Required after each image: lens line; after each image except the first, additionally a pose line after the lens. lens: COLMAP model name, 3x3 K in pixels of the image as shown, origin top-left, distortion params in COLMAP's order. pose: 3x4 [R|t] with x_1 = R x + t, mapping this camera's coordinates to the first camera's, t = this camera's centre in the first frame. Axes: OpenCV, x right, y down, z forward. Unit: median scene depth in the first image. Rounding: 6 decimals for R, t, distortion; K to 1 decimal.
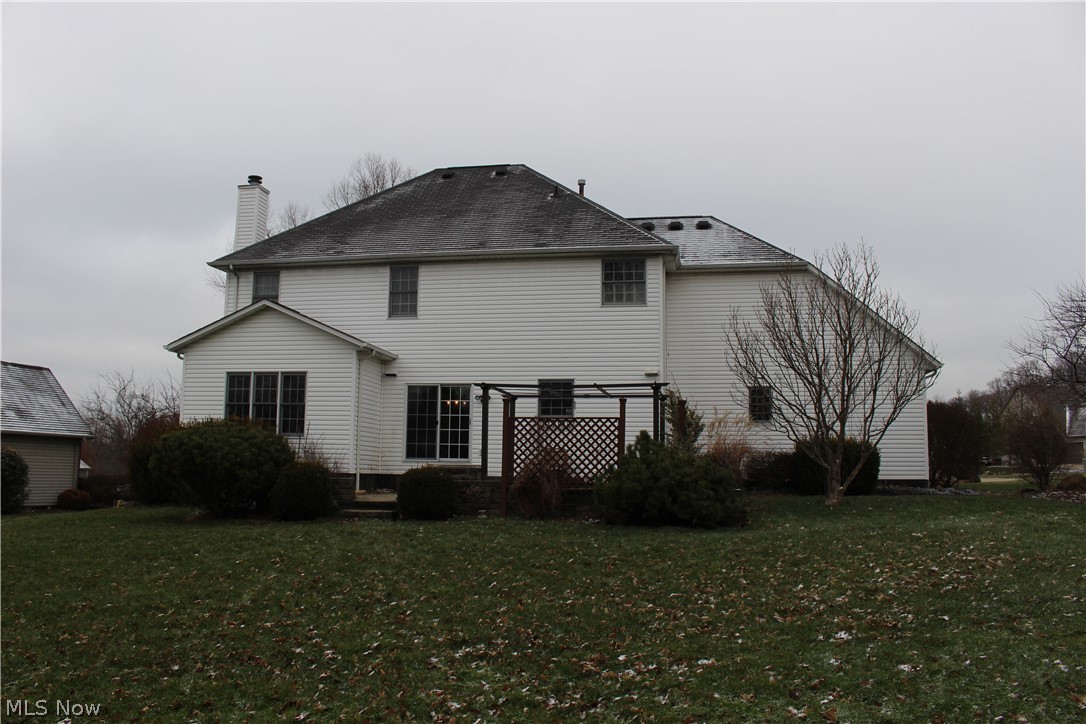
lens RADIAL K [[897.6, 0, 543.0], [0, 897.6, 362.0], [0, 0, 1]] dist [-0.140198, 0.139259]
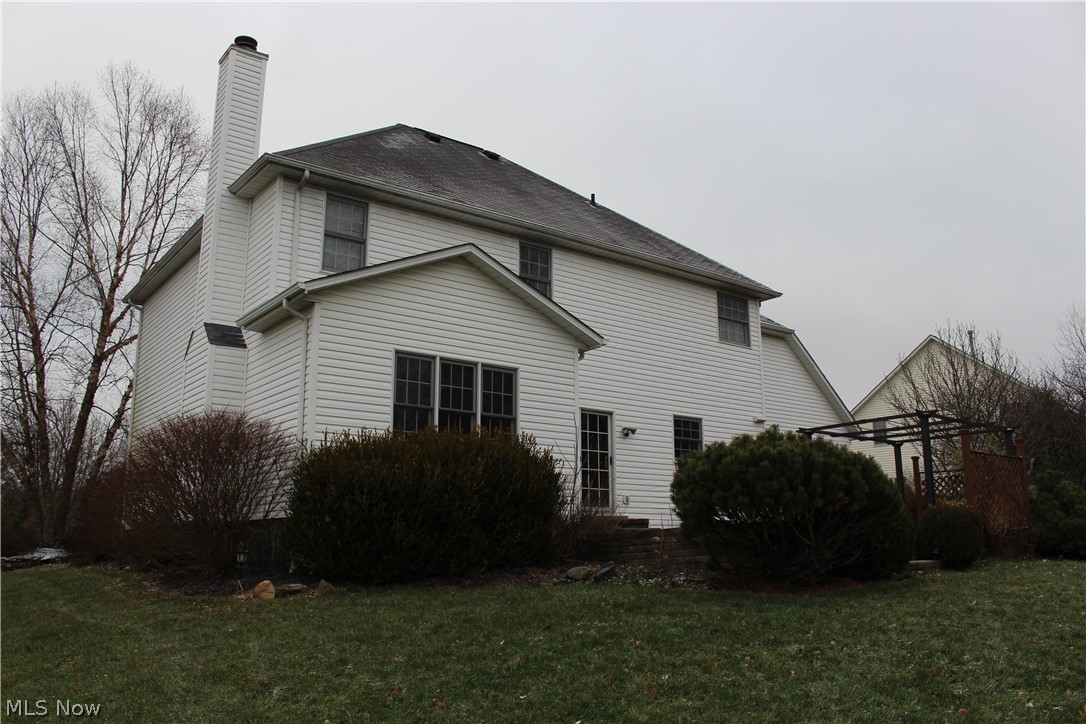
lens RADIAL K [[852.8, 0, 543.0], [0, 852.8, 362.0], [0, 0, 1]] dist [-0.002437, -0.000439]
pose [[0.682367, 0.142017, 0.717081, -0.691613], [-0.079351, 0.989541, -0.120468, 0.078746], [-0.726690, 0.025302, 0.686500, 0.550160]]
